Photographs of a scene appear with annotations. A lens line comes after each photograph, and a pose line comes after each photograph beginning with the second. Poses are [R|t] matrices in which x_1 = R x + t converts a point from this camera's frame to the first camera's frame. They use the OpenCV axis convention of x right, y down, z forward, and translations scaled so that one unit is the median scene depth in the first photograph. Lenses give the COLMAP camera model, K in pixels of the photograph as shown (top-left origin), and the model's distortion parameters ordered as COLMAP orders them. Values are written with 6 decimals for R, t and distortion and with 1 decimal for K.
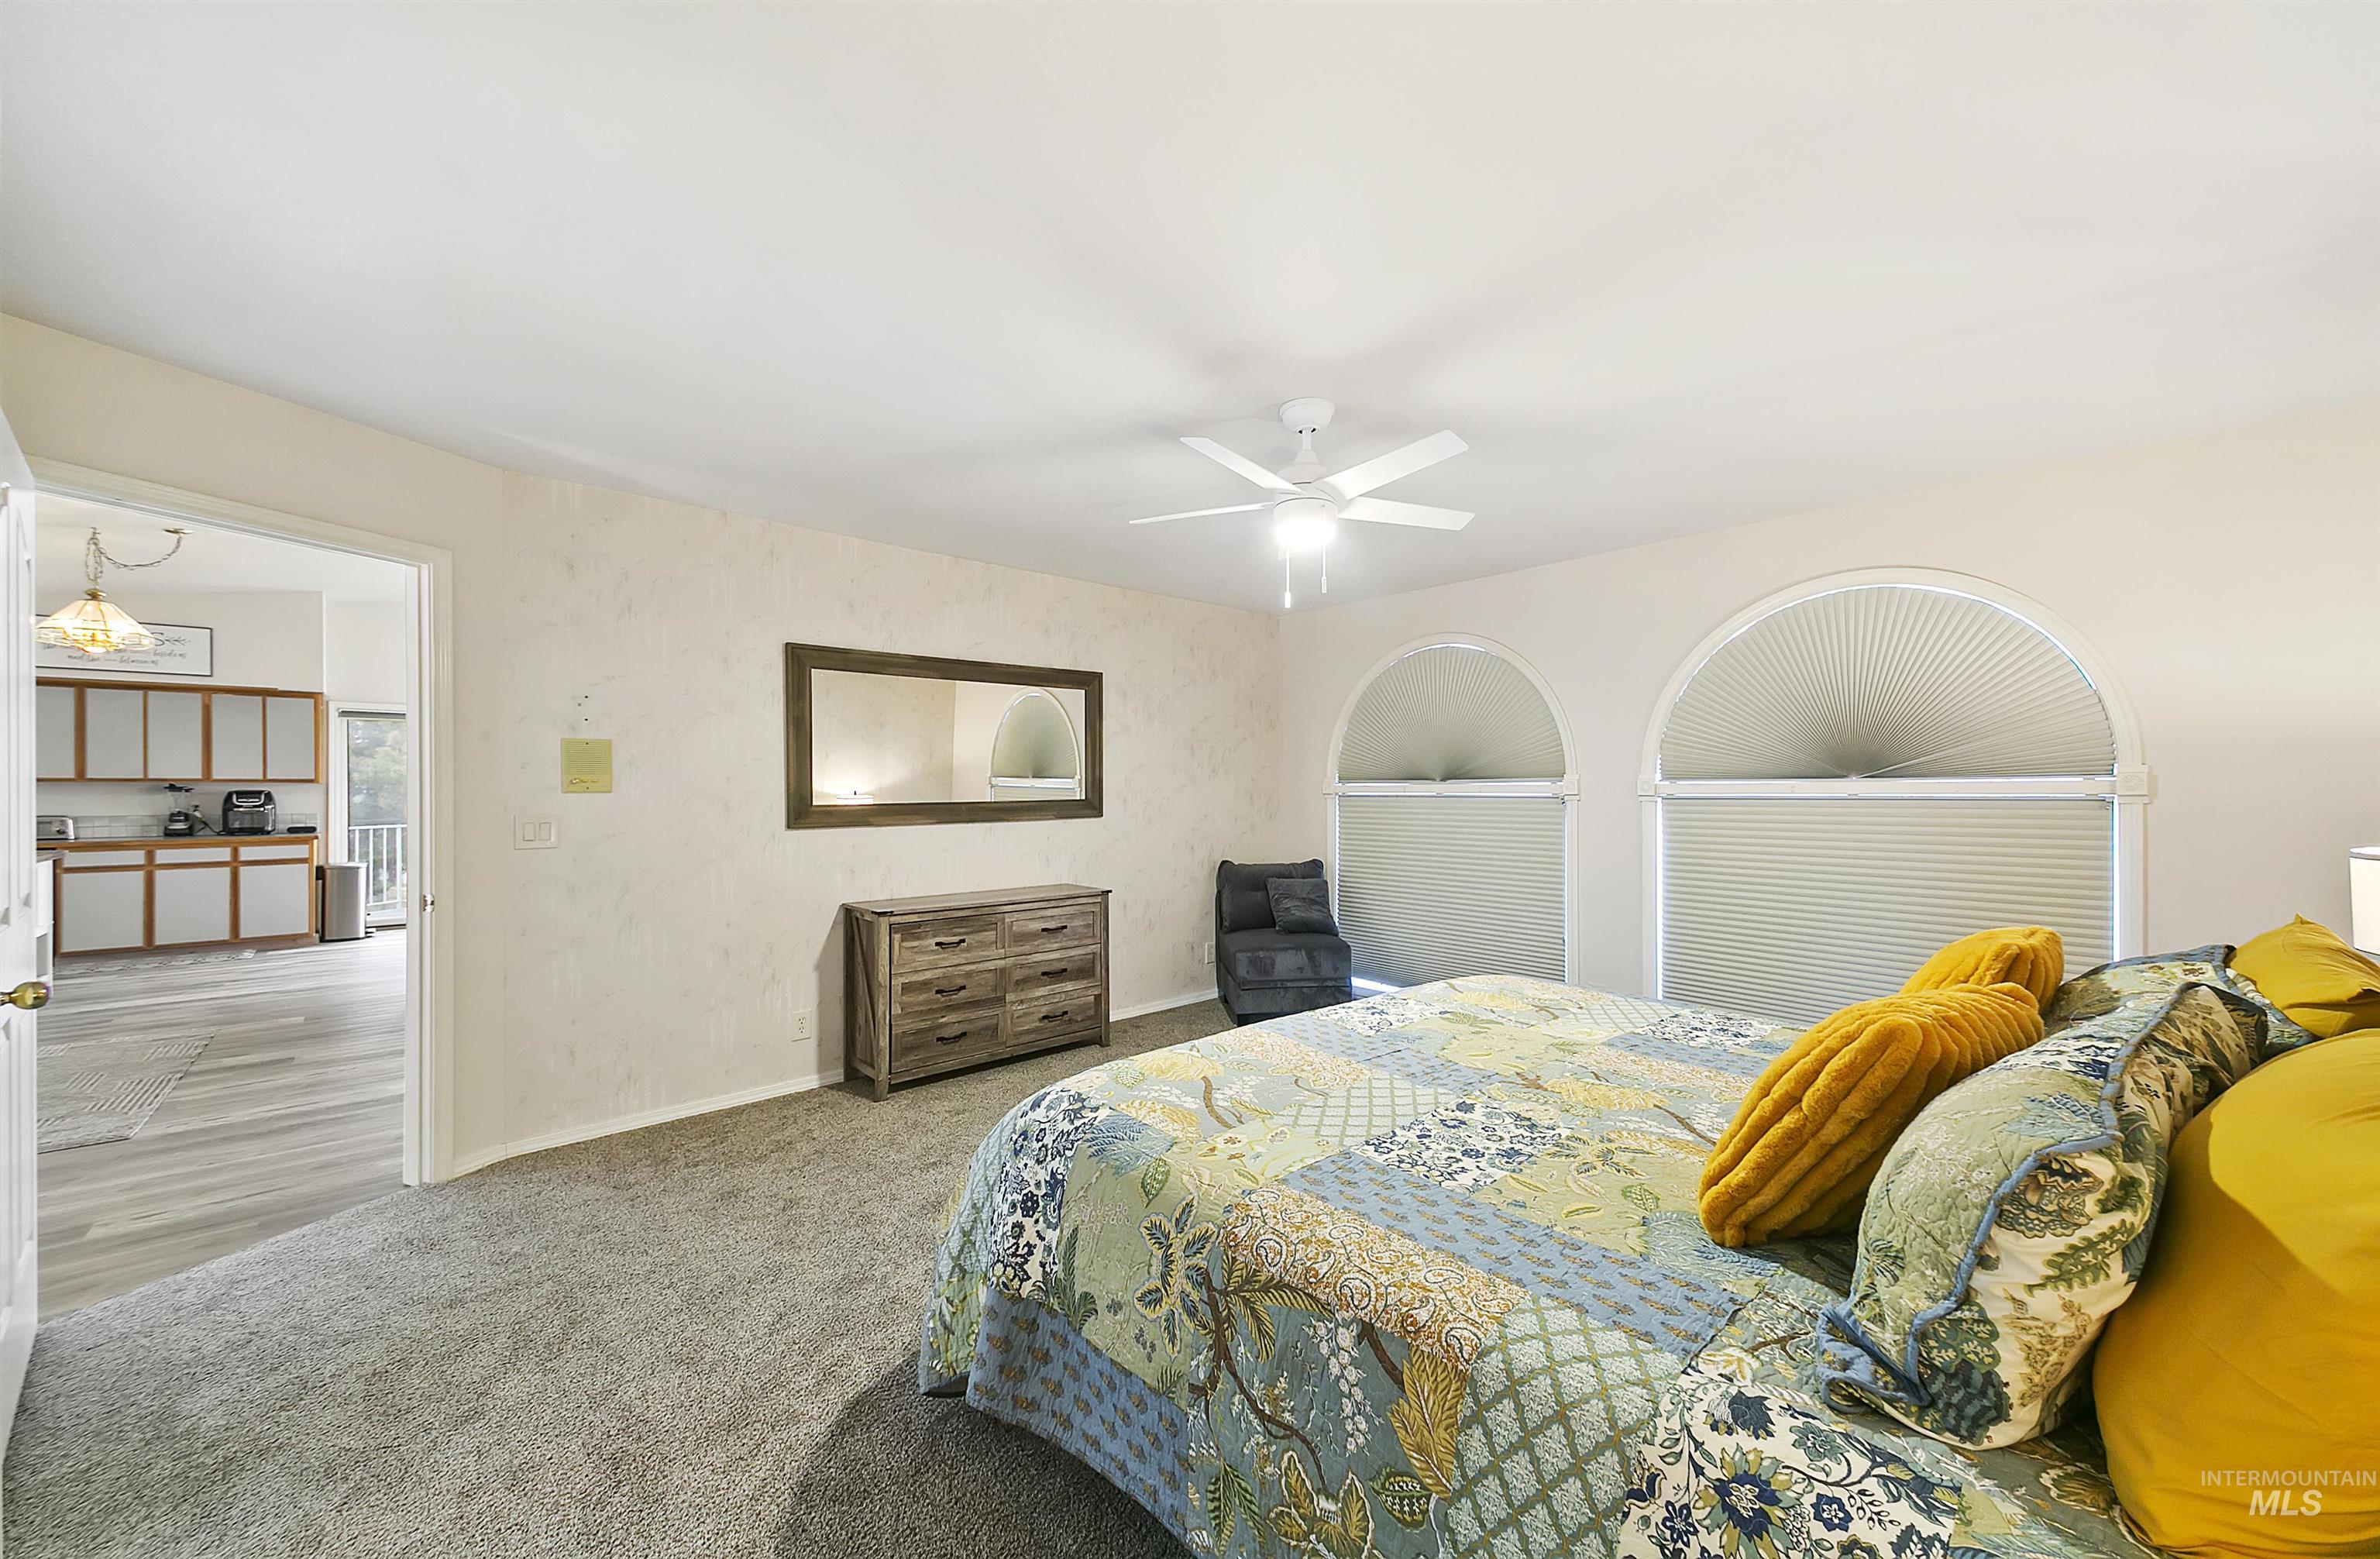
lens RADIAL K [[886.3, 0, 1190.0], [0, 886.3, 779.5], [0, 0, 1]] dist [0.000890, -0.004056]
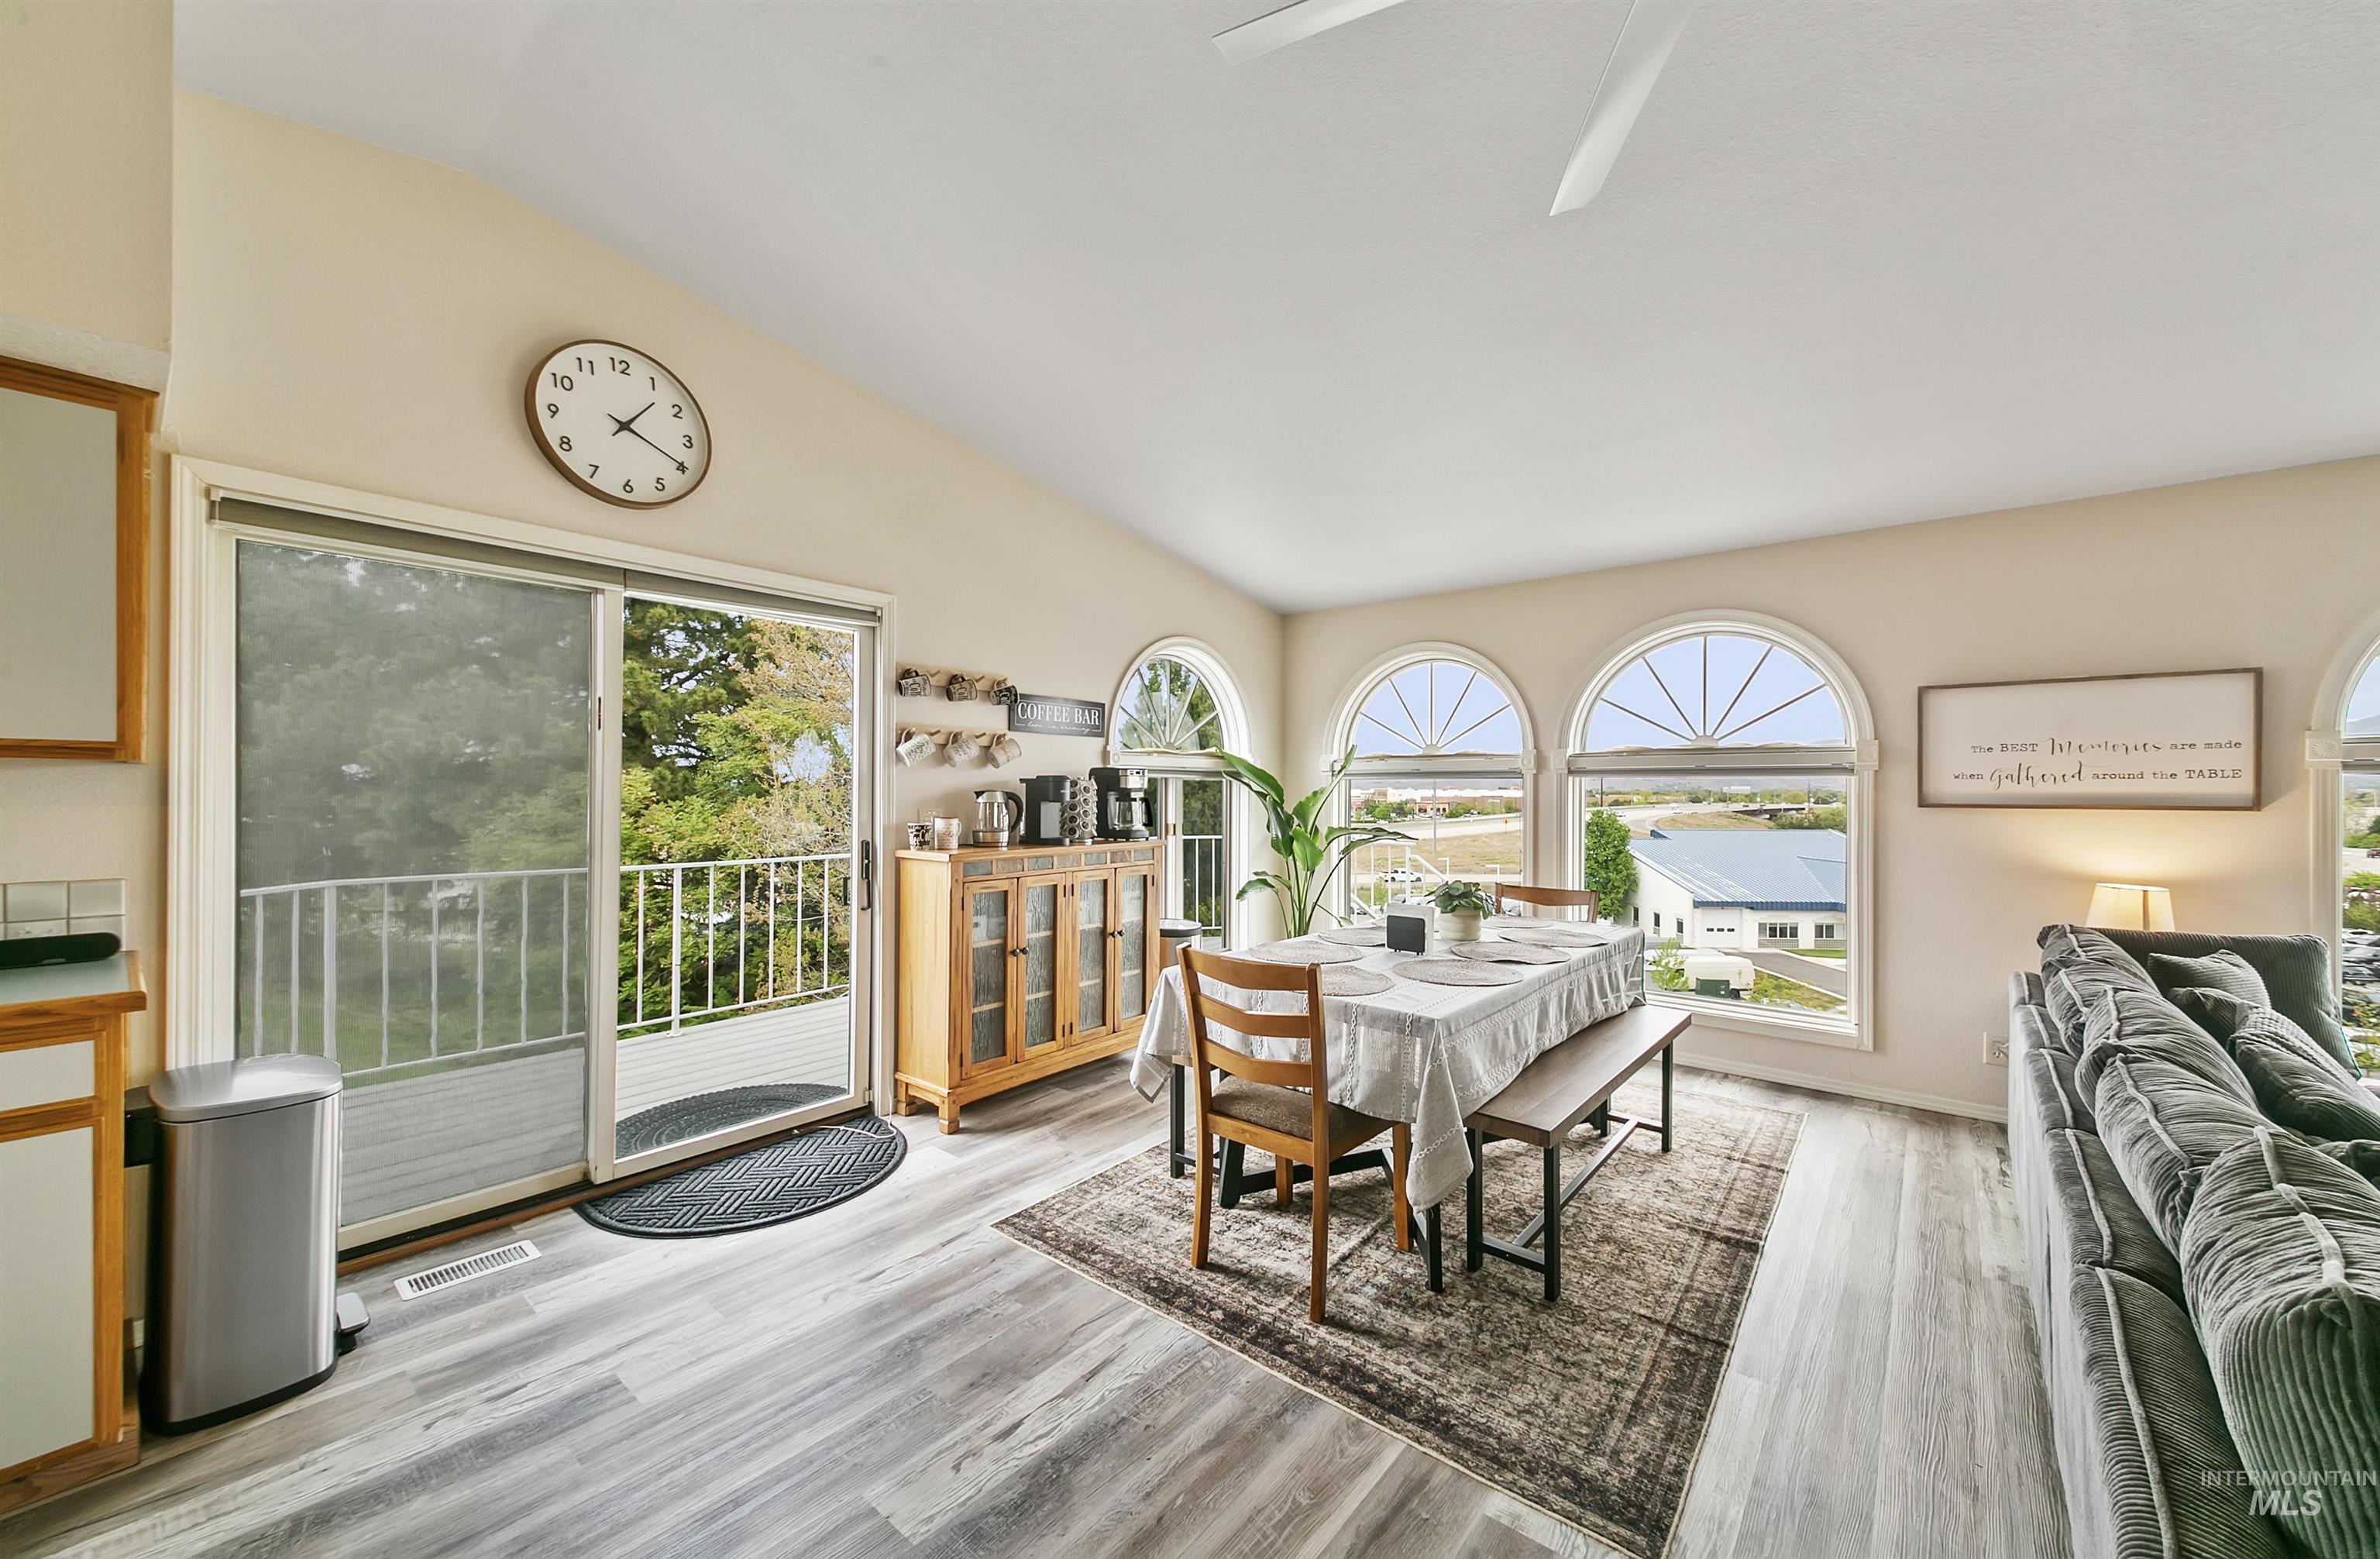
lens RADIAL K [[874.6, 0, 1196.9], [0, 874.6, 787.8], [0, 0, 1]] dist [0.027619, -0.010752]
pose [[0.990304, 0.008134, 0.138676, -0.774053], [-0.008734, 0.999955, 0.003720, 0.008155], [-0.138640, -0.004895, 0.990331, 0.759370]]
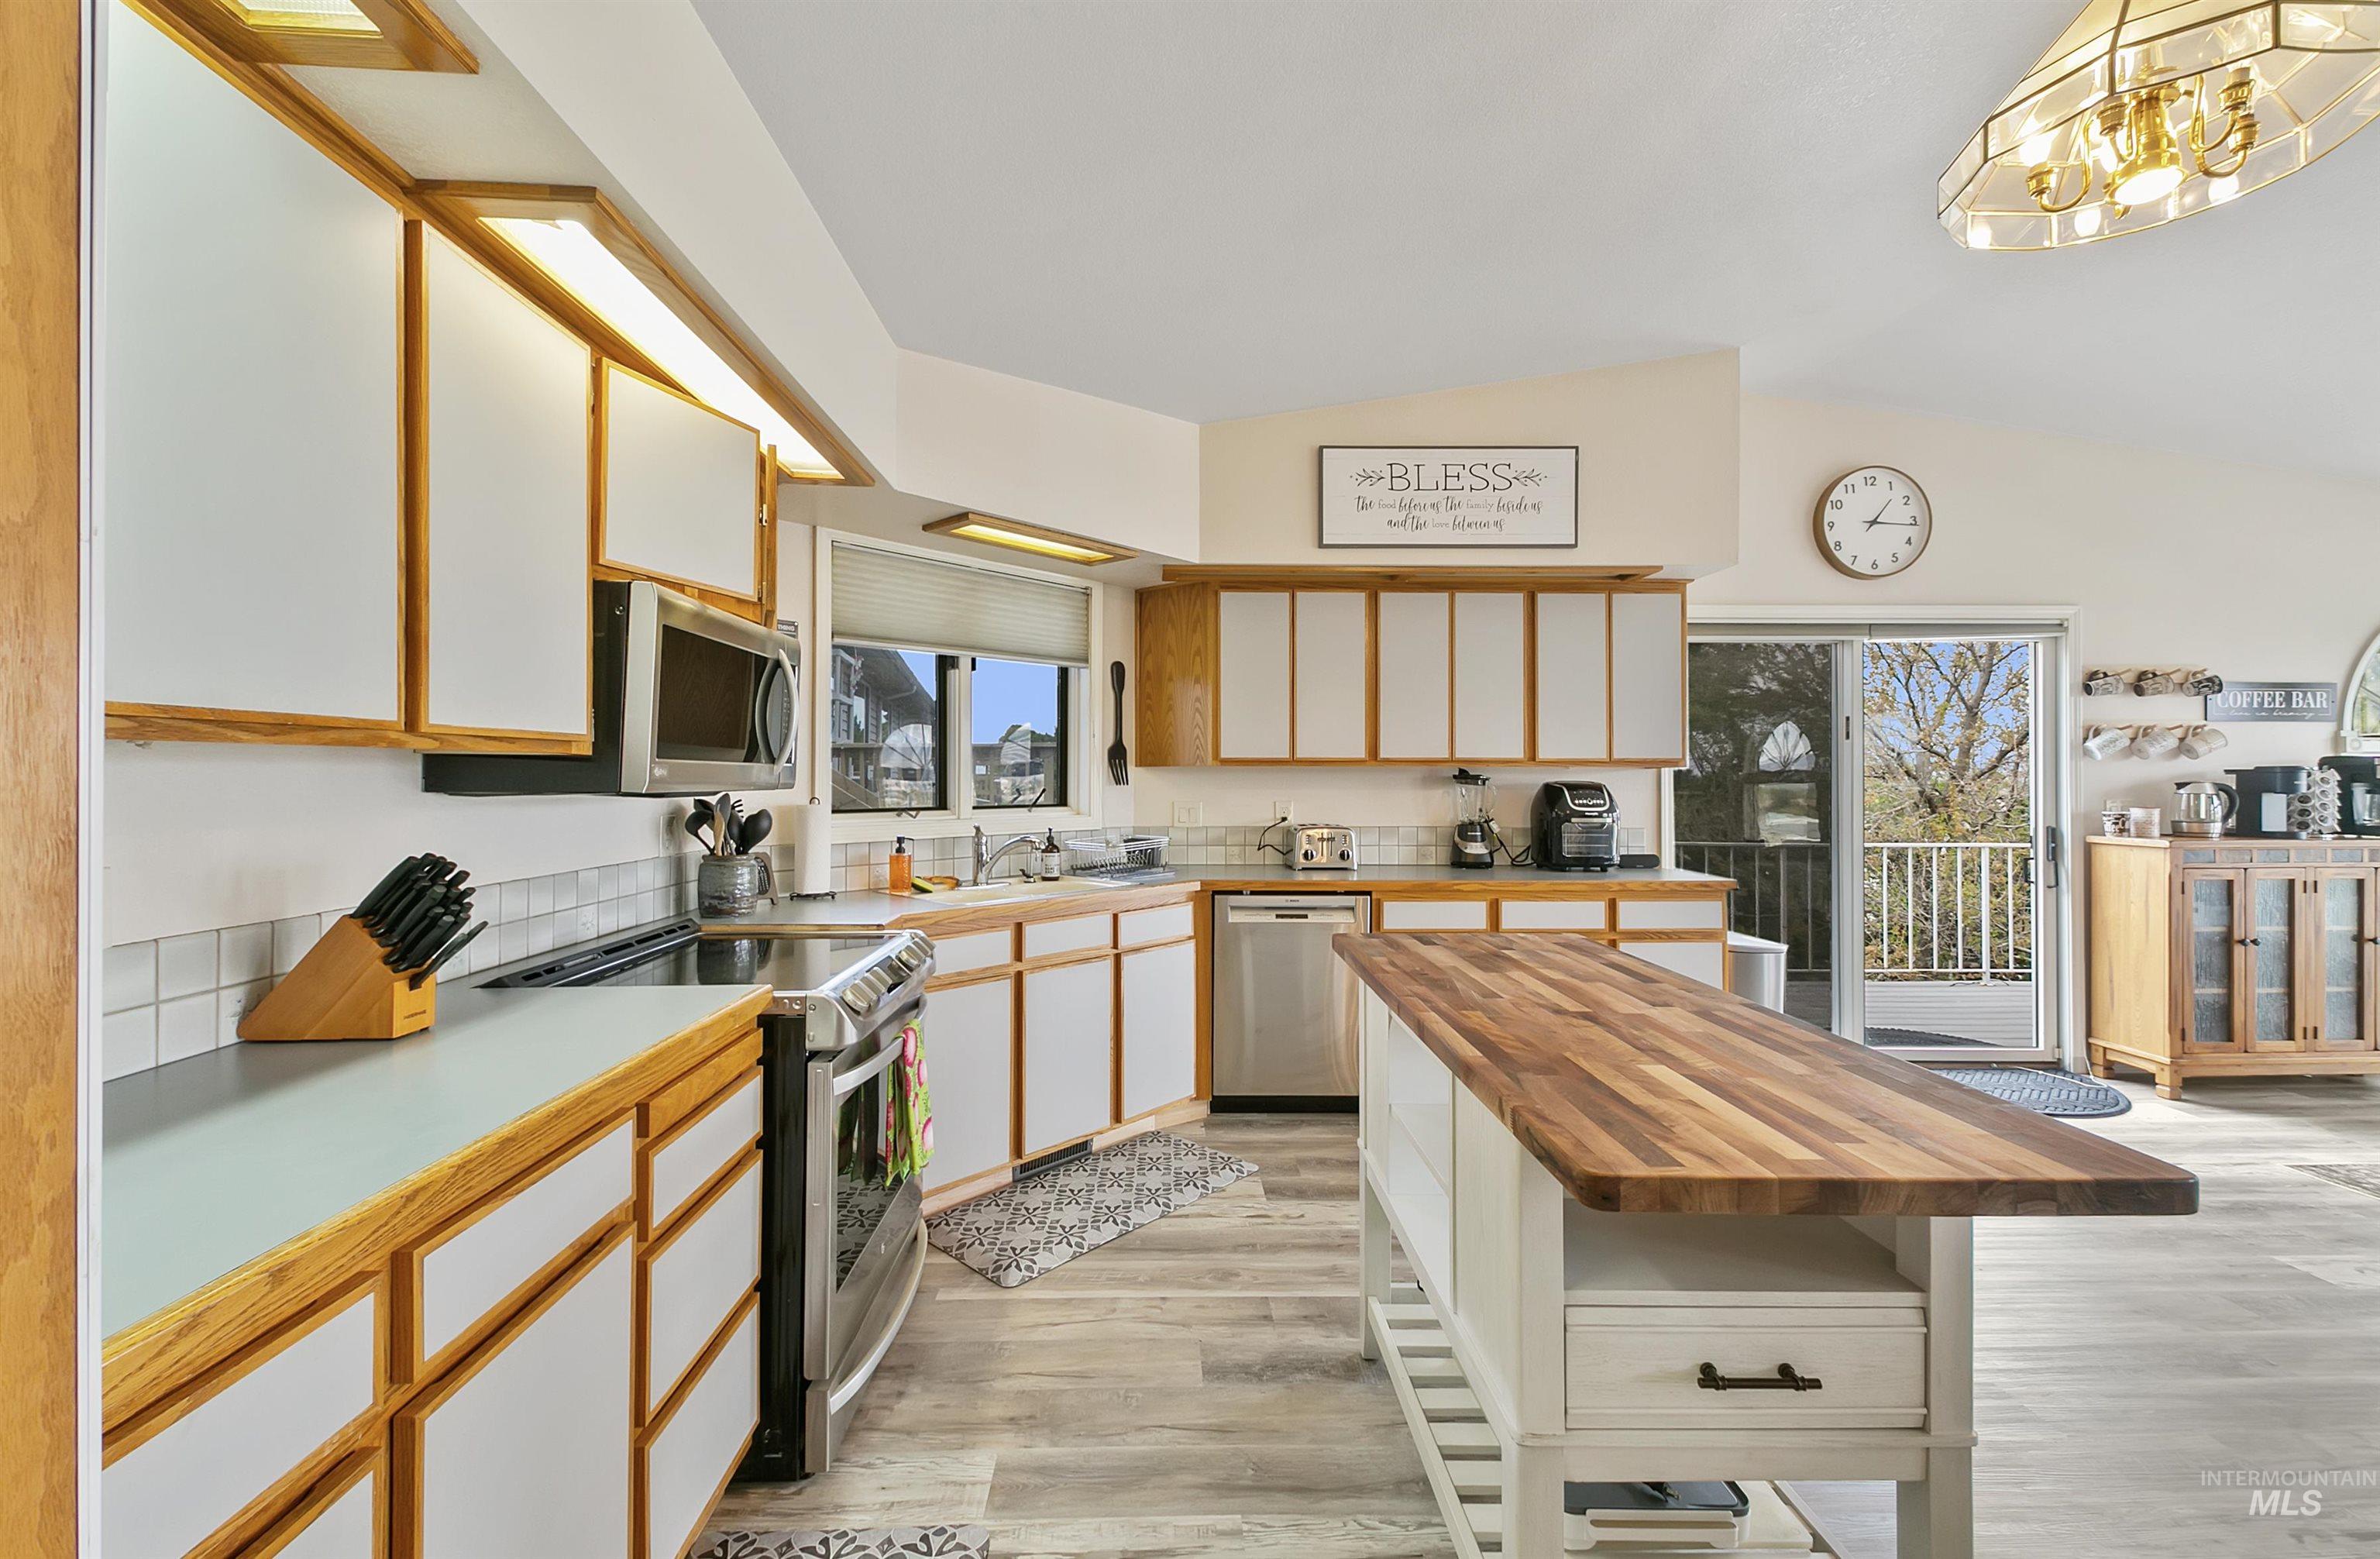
lens RADIAL K [[964.6, 0, 1167.9], [0, 964.6, 772.9], [0, 0, 1]] dist [0.030259, -0.015709]
pose [[0.743362, -0.000880, -0.668888, -0.888747], [0.000588, 1.000000, -0.000662, 0.007360], [0.668889, 0.000099, 0.743363, 0.439809]]
